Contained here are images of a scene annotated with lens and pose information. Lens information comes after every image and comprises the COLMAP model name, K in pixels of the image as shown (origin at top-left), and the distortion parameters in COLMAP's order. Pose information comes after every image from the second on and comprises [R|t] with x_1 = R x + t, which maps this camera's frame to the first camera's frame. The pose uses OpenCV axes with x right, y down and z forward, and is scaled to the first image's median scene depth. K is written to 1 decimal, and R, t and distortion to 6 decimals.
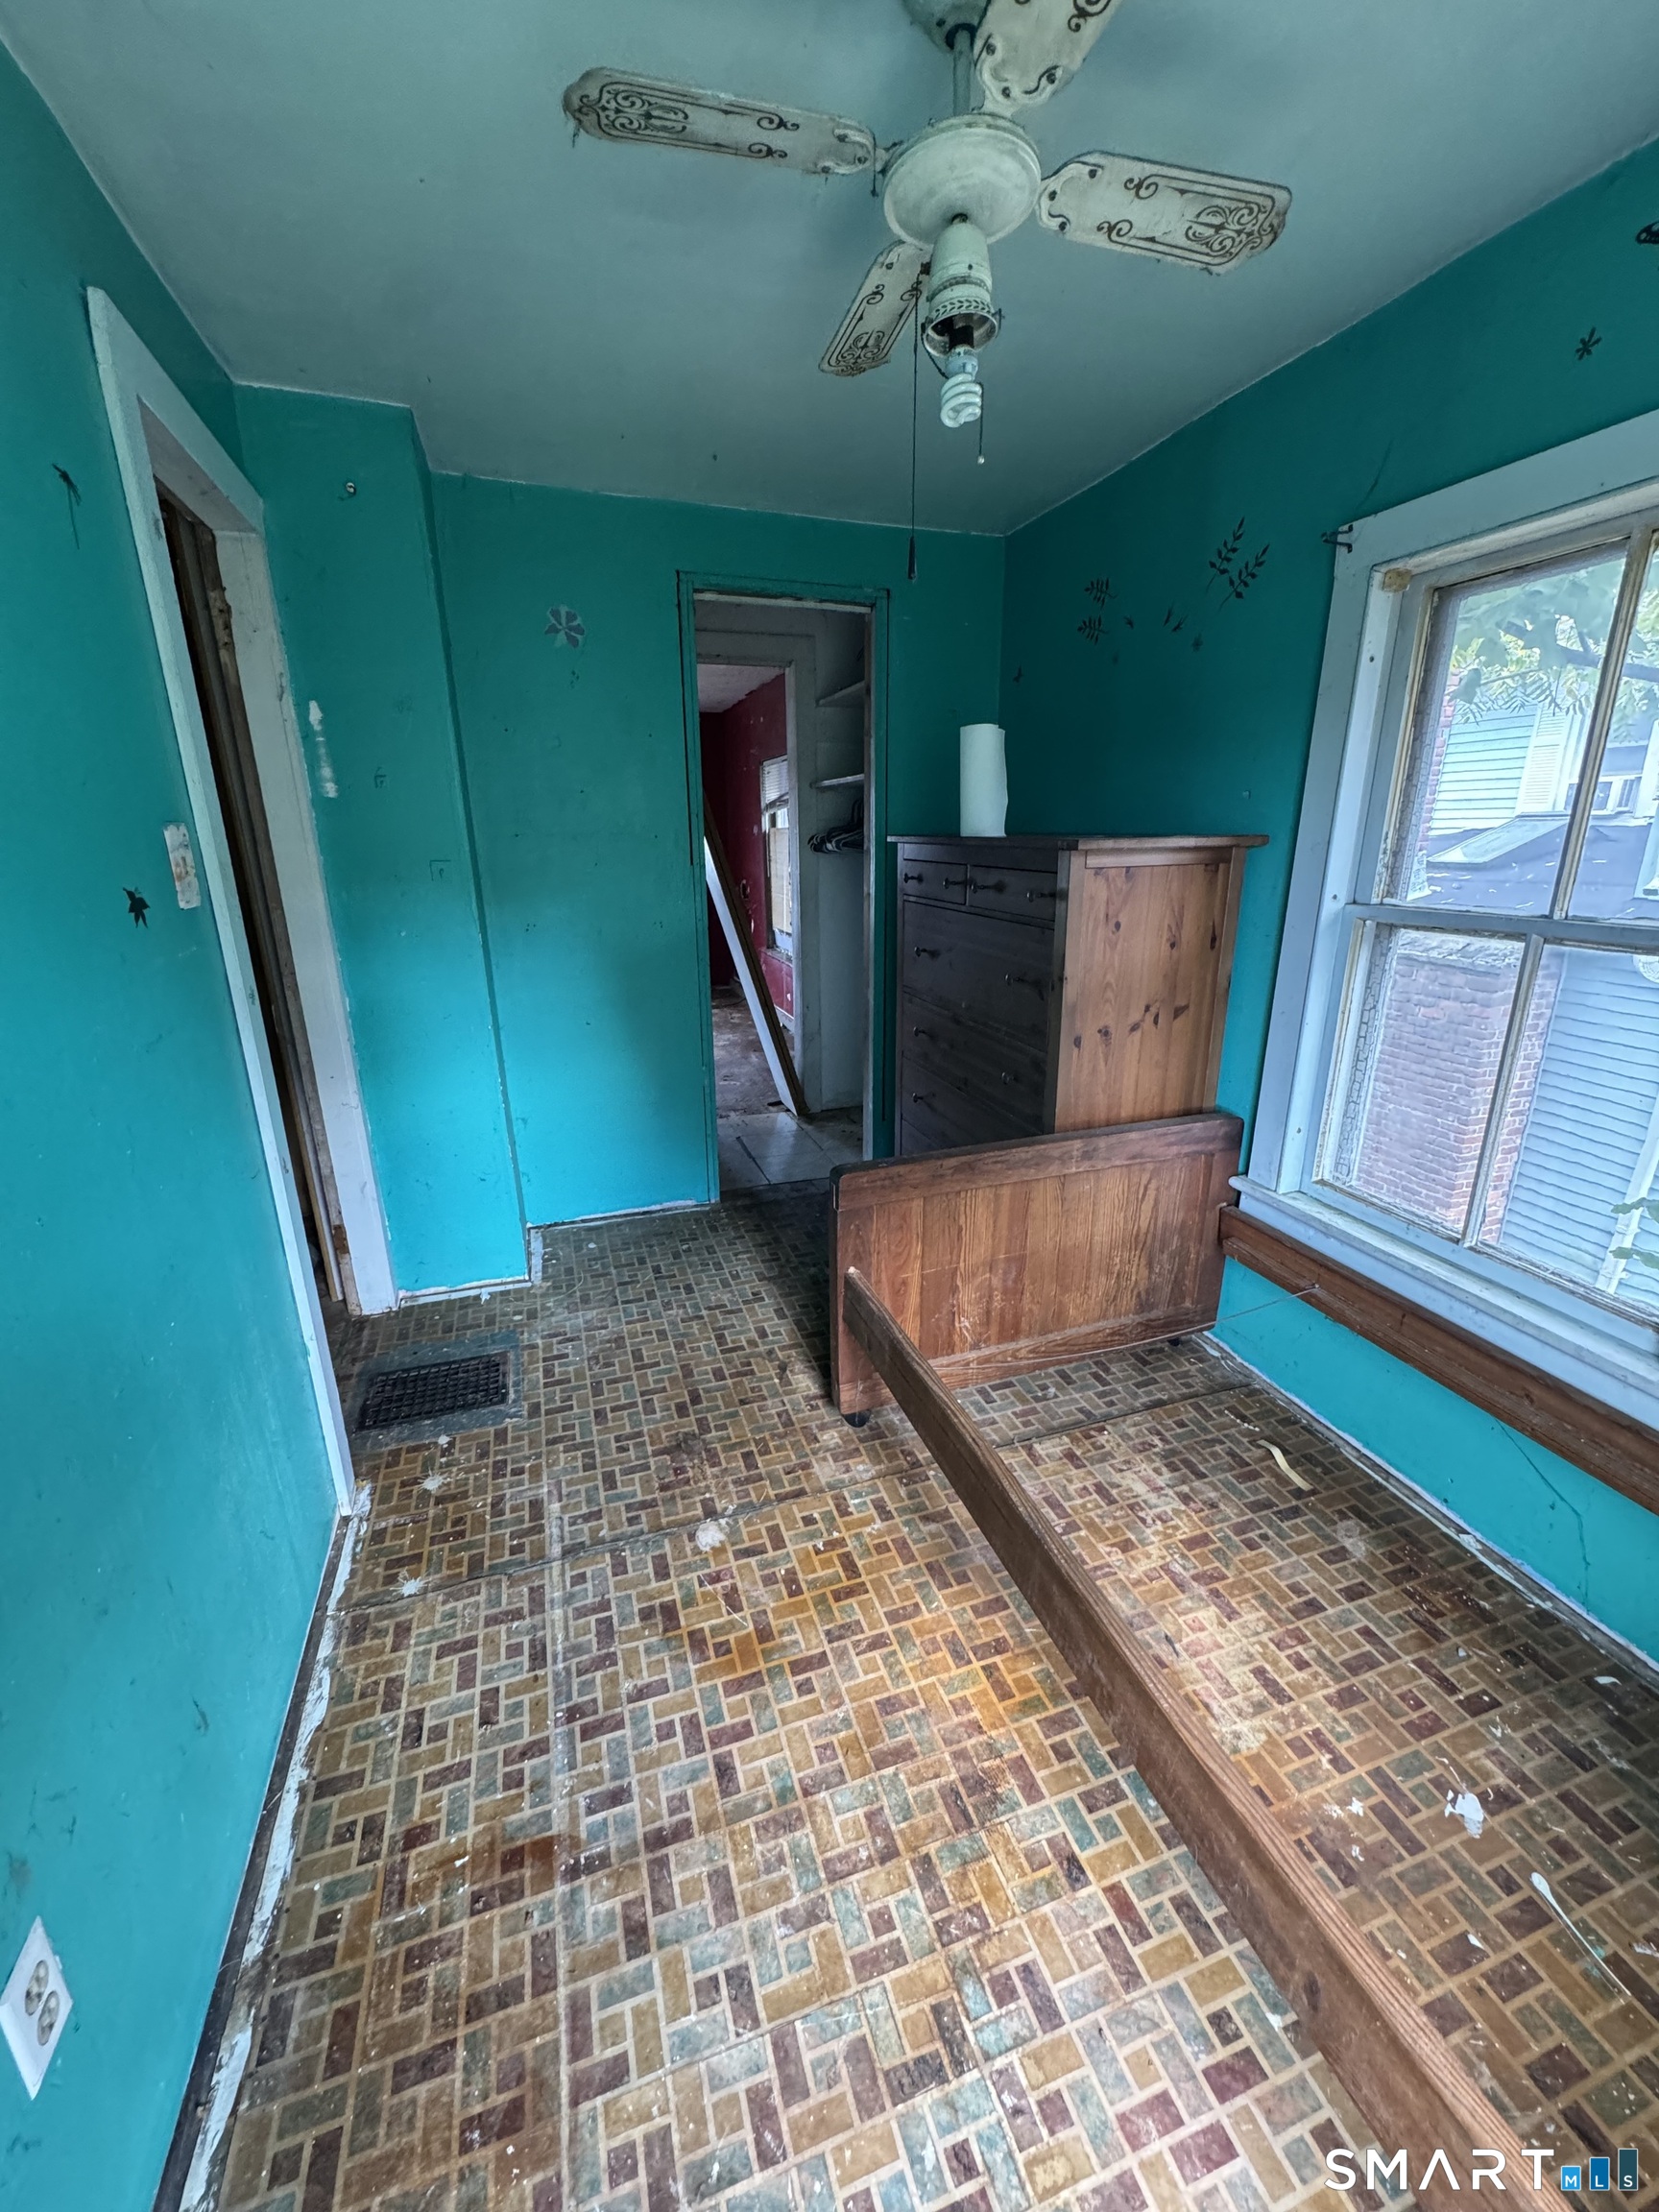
lens RADIAL K [[880.2, 0, 827.5], [0, 880.2, 1103.9], [0, 0, 1]] dist [-0.004364, 0.000967]
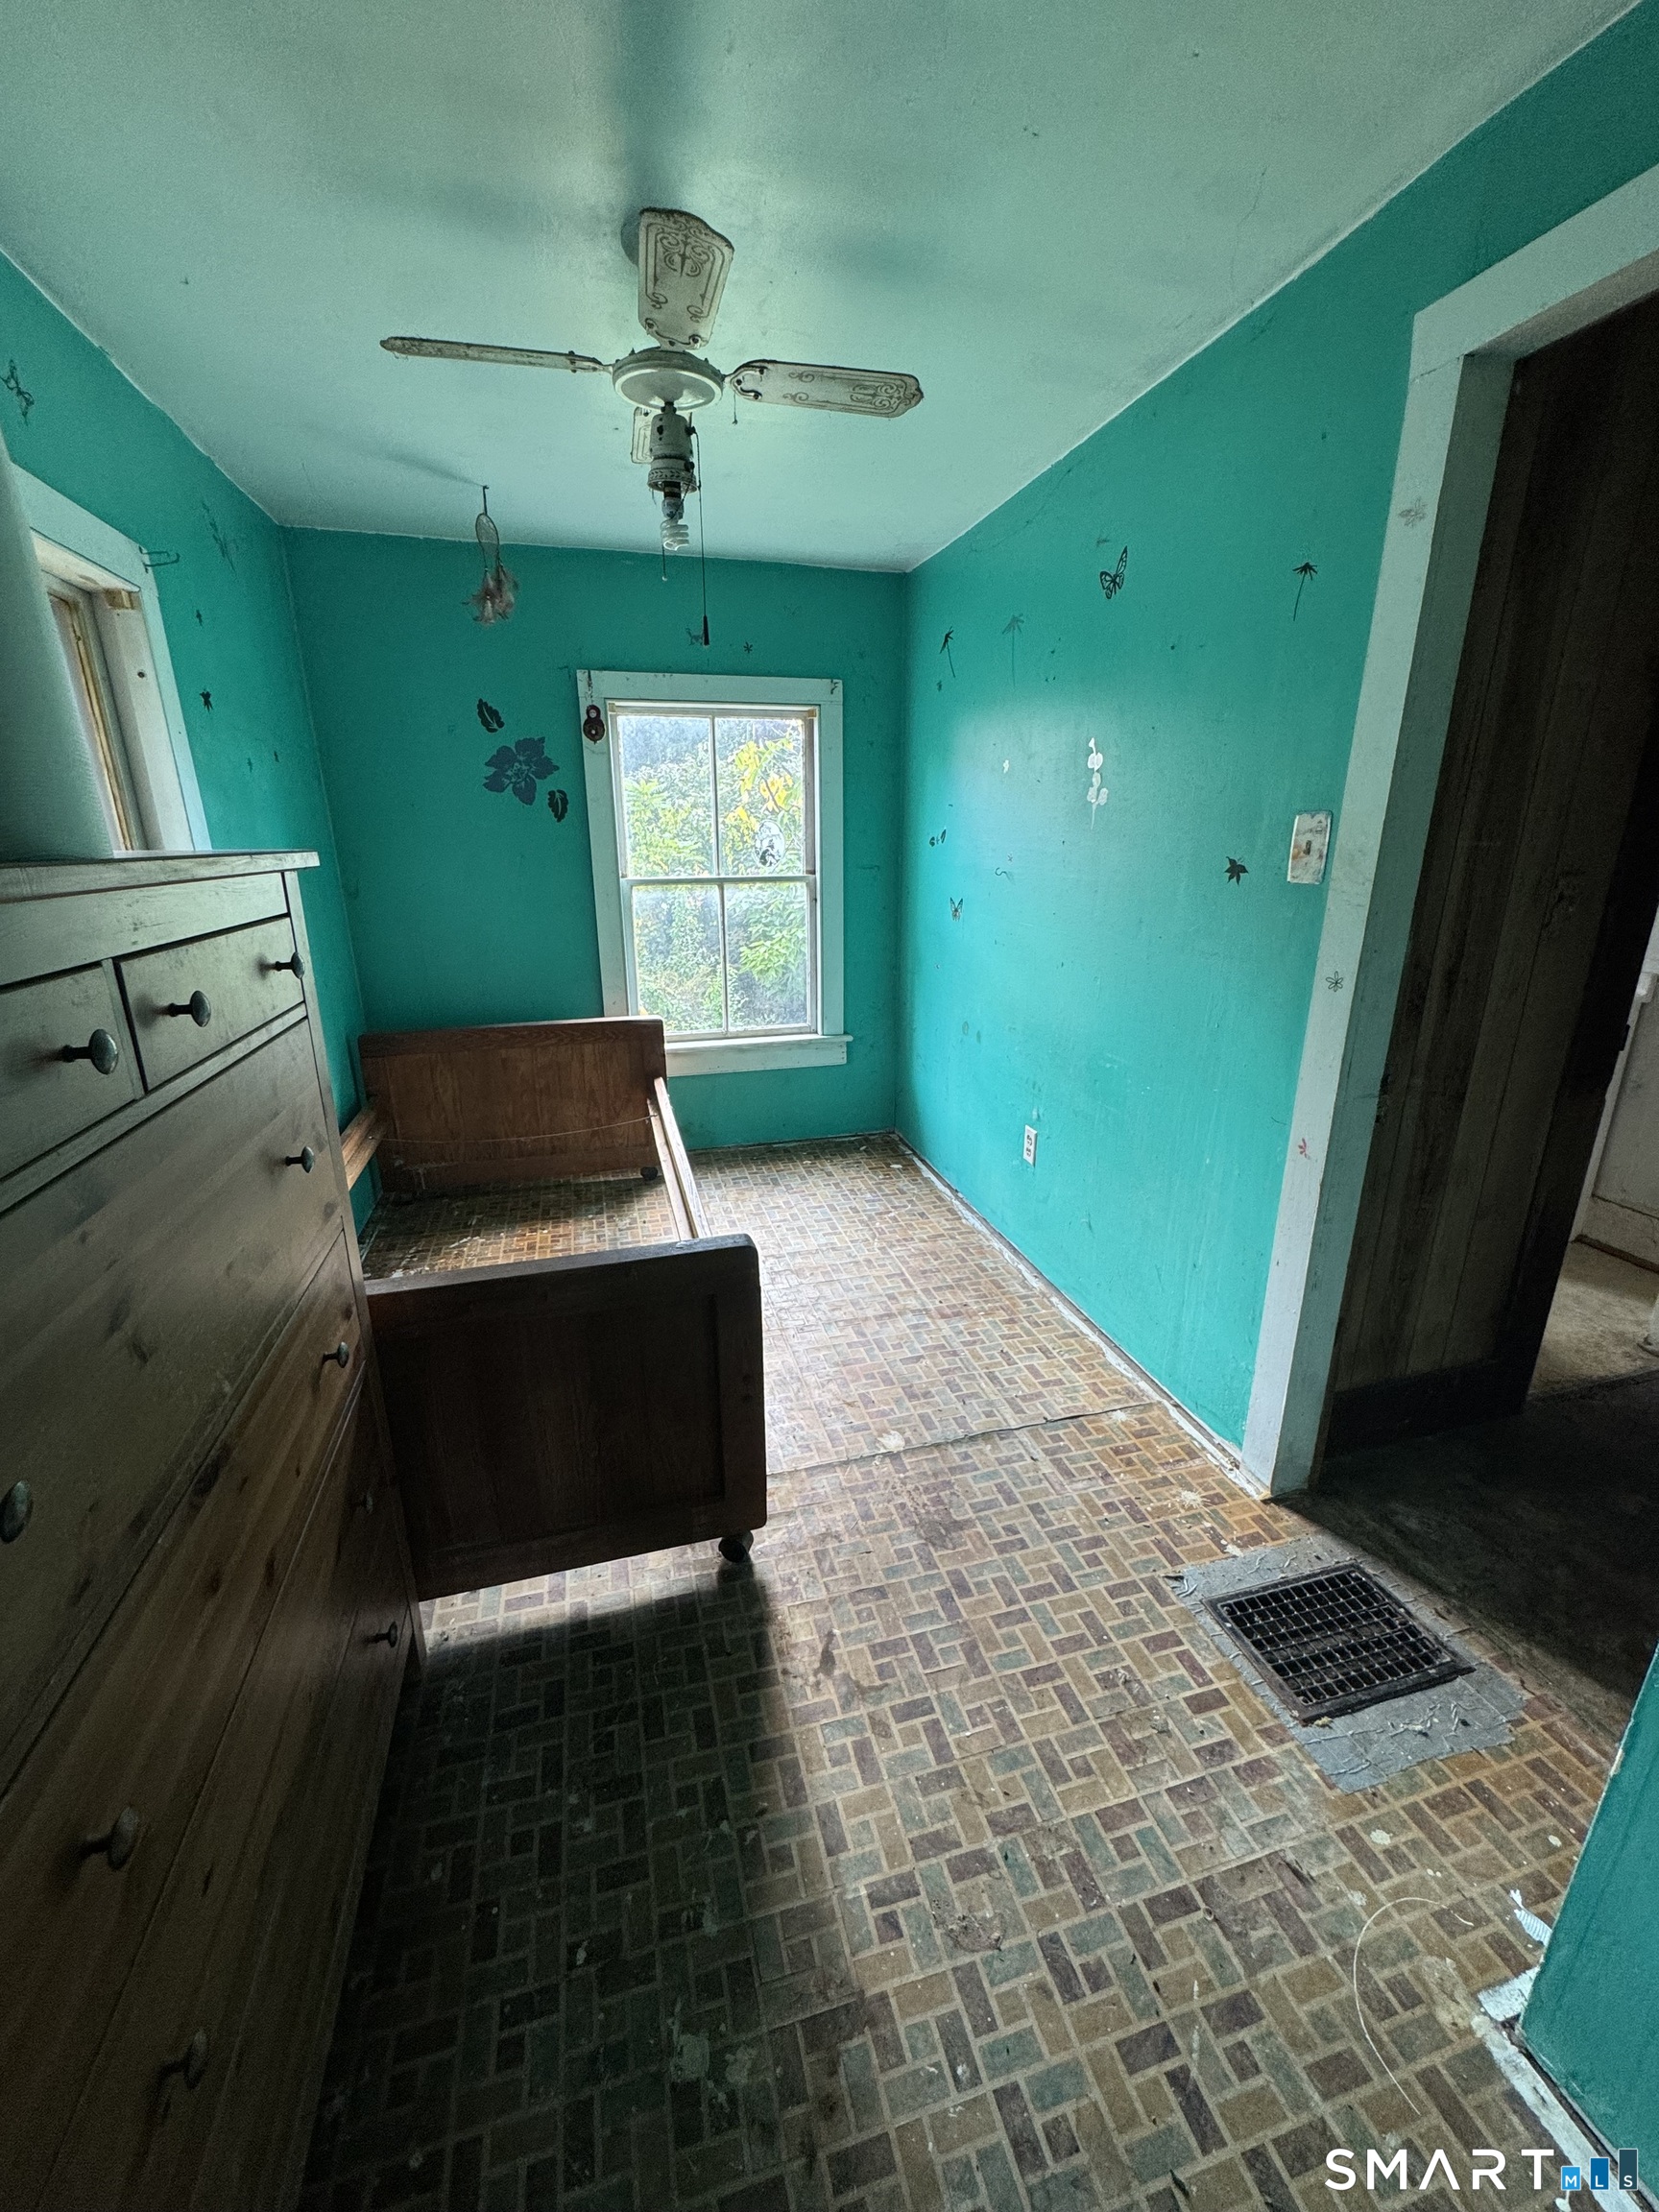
lens RADIAL K [[880.2, 0, 827.5], [0, 880.2, 1103.9], [0, 0, 1]] dist [-0.004364, 0.000967]
pose [[-0.998431, -0.000012, 0.056000, -0.113839], [0.031791, 0.823117, 0.566981, -0.525501], [-0.046102, 0.567872, -0.821825, 1.699110]]
